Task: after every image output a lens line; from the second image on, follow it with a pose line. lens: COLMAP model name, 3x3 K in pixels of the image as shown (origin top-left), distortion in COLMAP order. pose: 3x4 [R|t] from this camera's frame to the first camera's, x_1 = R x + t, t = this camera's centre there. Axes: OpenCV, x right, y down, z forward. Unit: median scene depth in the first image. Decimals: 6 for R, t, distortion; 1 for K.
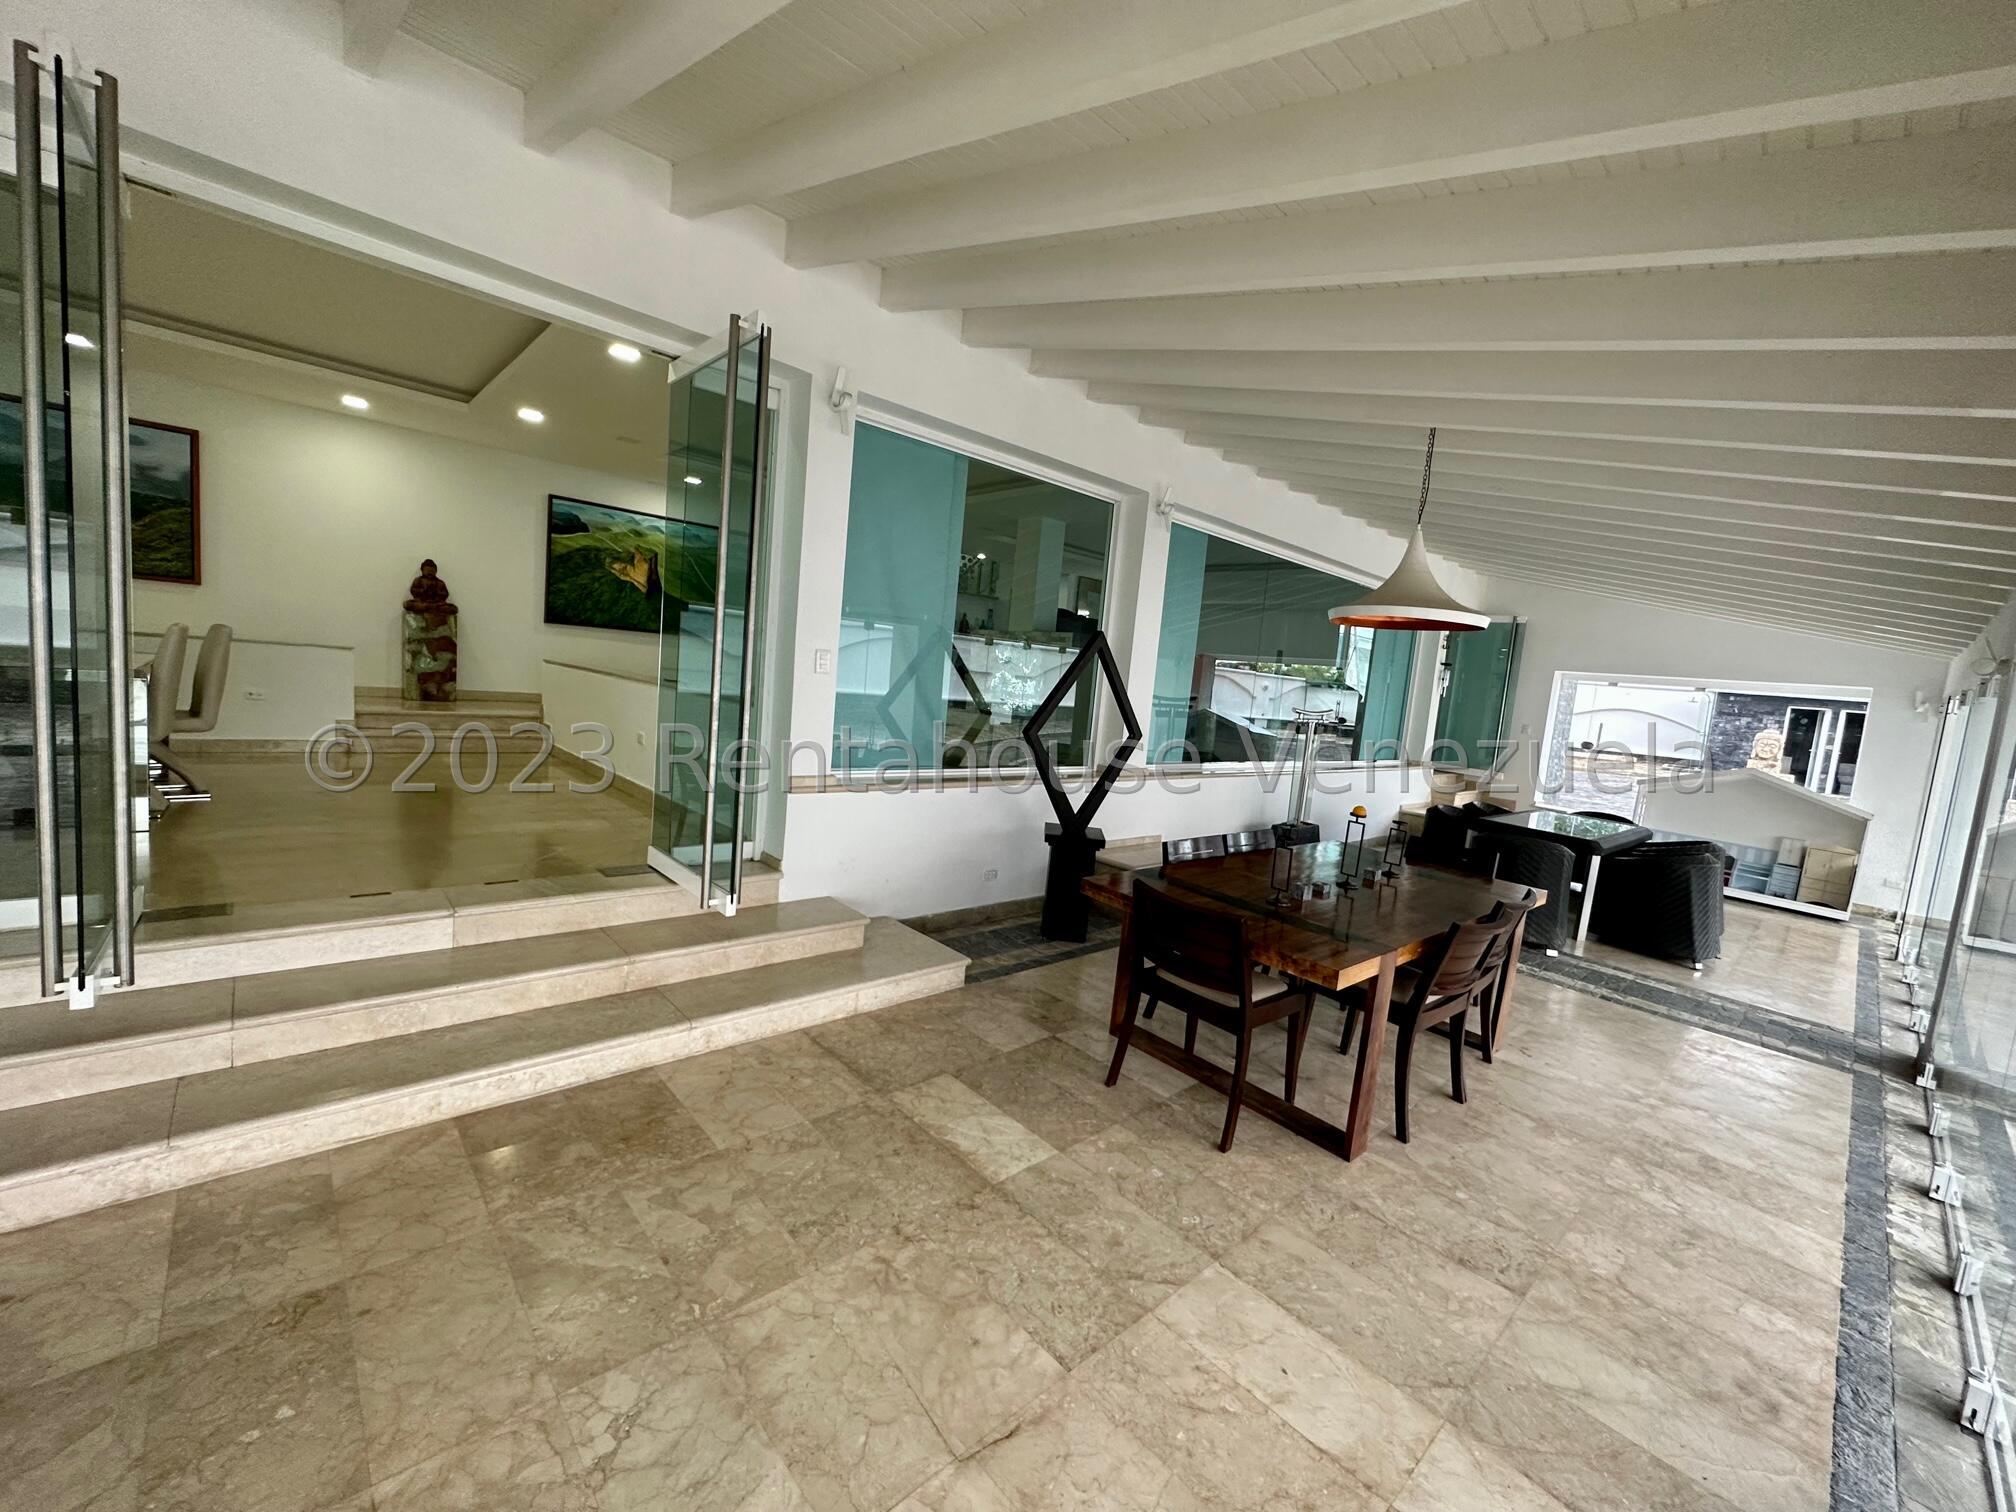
lens RADIAL K [[819.6, 0, 1017.0], [0, 819.6, 752.9], [0, 0, 1]] dist [0.001660, 0.000364]
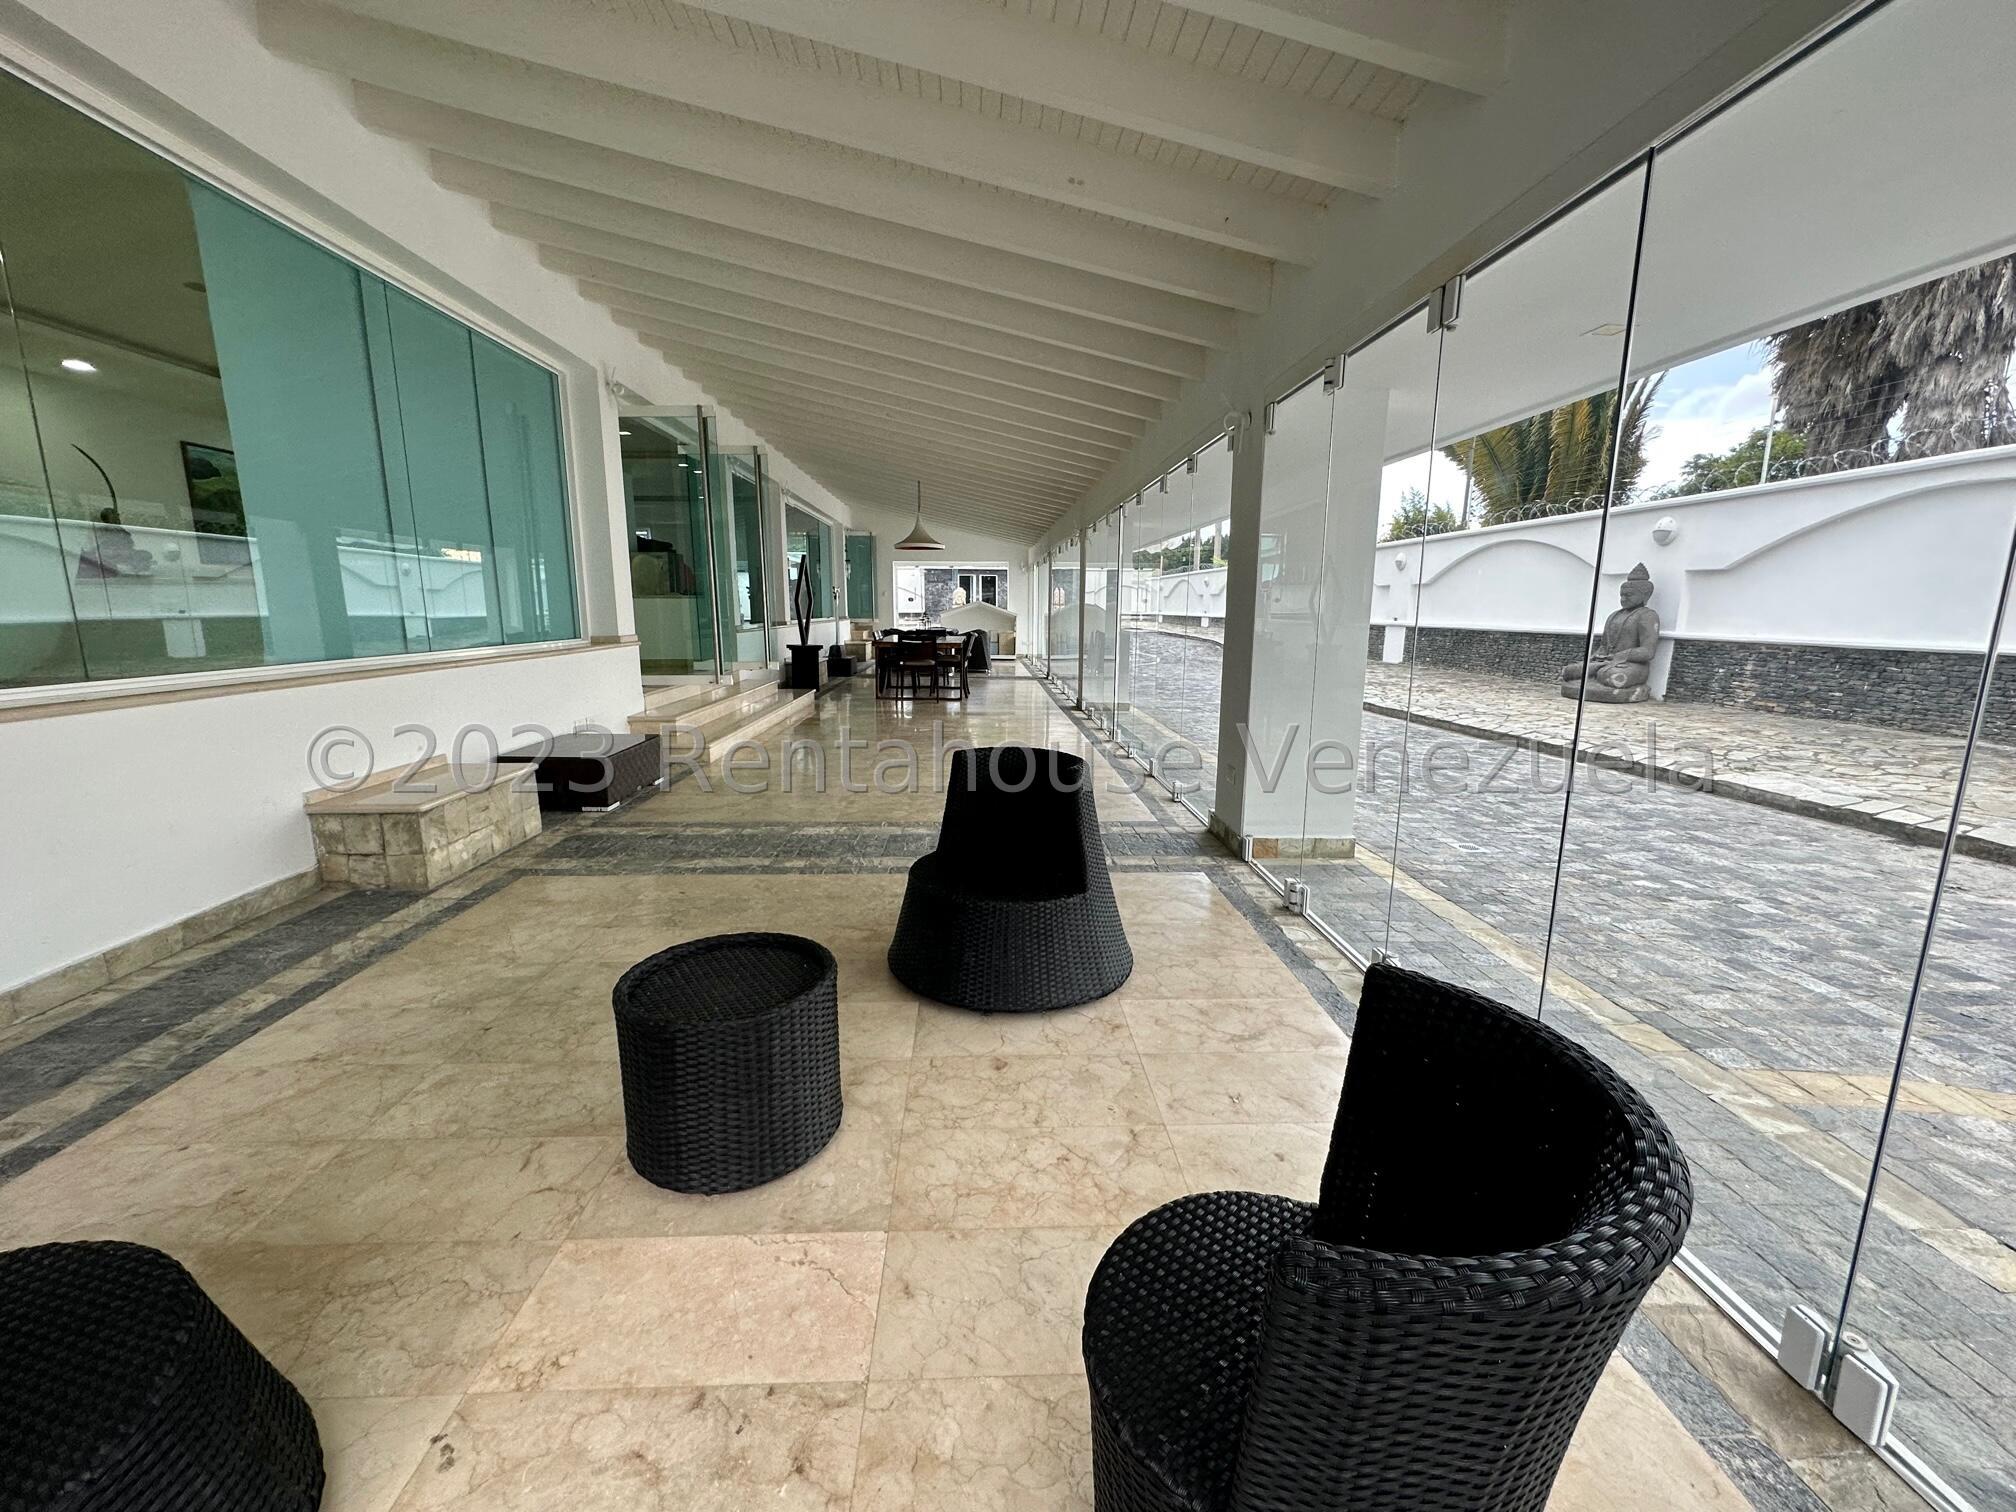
lens RADIAL K [[819.6, 0, 1009.9], [0, 819.6, 755.2], [0, 0, 1]] dist [0.001660, 0.000364]
pose [[0.656766, -0.220514, 0.721133, -1.286359], [0.128961, 0.975045, 0.180708, 0.059893], [-0.742986, -0.025685, 0.668814, -0.976395]]
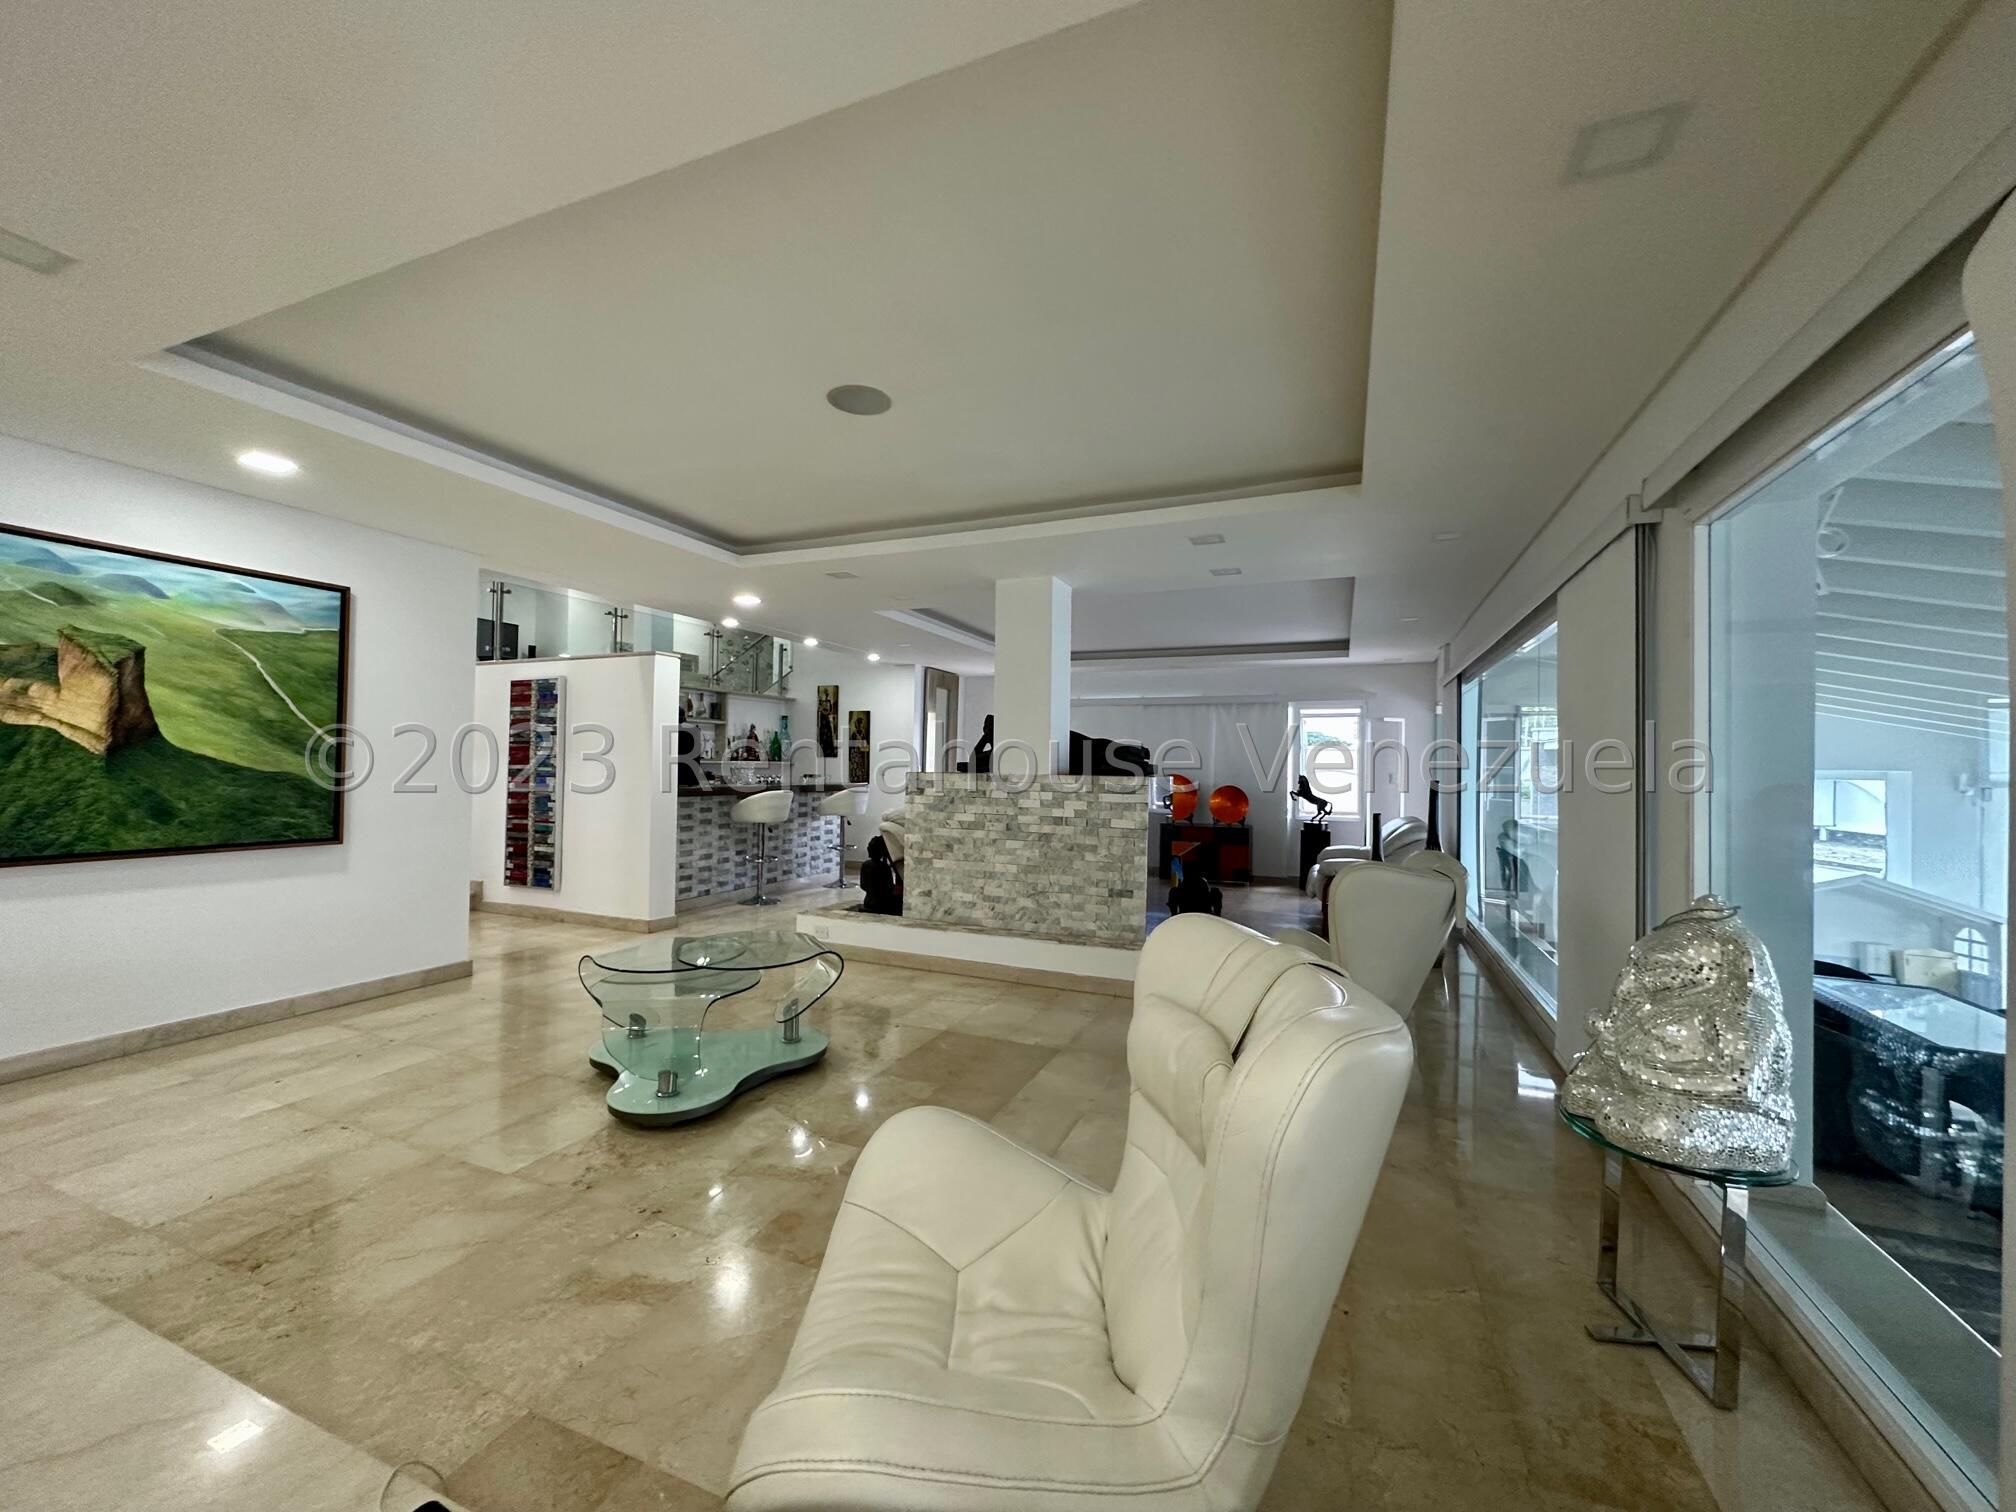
lens RADIAL K [[819.6, 0, 996.6], [0, 819.6, 756.3], [0, 0, 1]] dist [0.001660, 0.000364]
pose [[0.915534, -0.069466, 0.396196, -0.441823], [0.103177, 0.992576, -0.064393, -0.246184], [-0.388782, 0.099833, 0.915905, 0.963995]]
